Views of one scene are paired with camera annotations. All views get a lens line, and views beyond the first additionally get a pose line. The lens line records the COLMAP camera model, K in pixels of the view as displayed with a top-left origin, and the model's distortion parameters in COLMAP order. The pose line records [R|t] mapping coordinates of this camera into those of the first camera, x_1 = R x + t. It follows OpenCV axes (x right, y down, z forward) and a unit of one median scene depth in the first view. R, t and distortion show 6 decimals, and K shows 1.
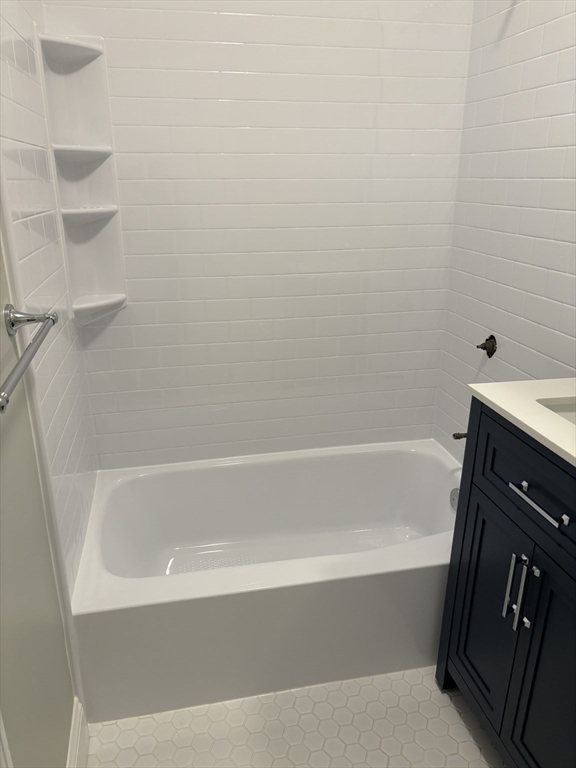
lens RADIAL K [[584.7, 0, 281.7], [0, 584.7, 383.4], [0, 0, 1]] dist [0.021225, -0.002741]
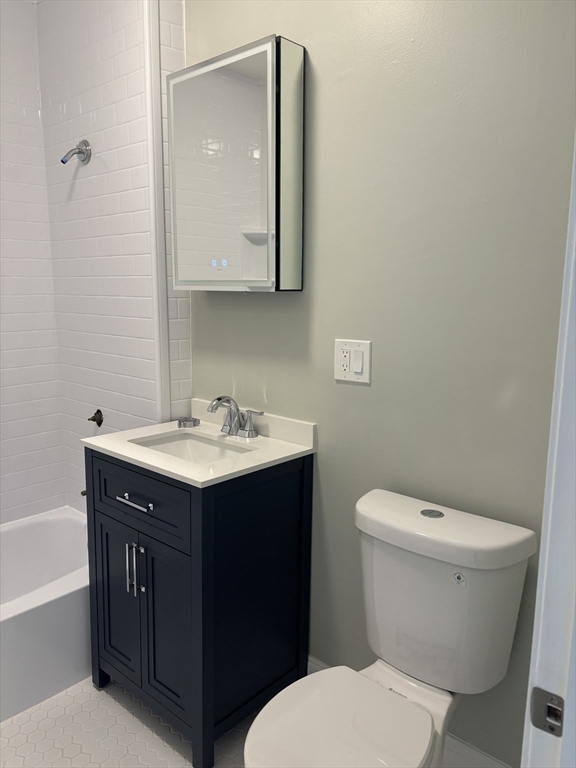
lens RADIAL K [[584.7, 0, 282.8], [0, 584.7, 388.3], [0, 0, 1]] dist [0.021225, -0.002741]
pose [[0.809122, -0.096248, 0.579705, -0.082591], [0.189681, 0.976468, -0.102625, 0.105904], [-0.556186, 0.192995, 0.808338, -0.383227]]
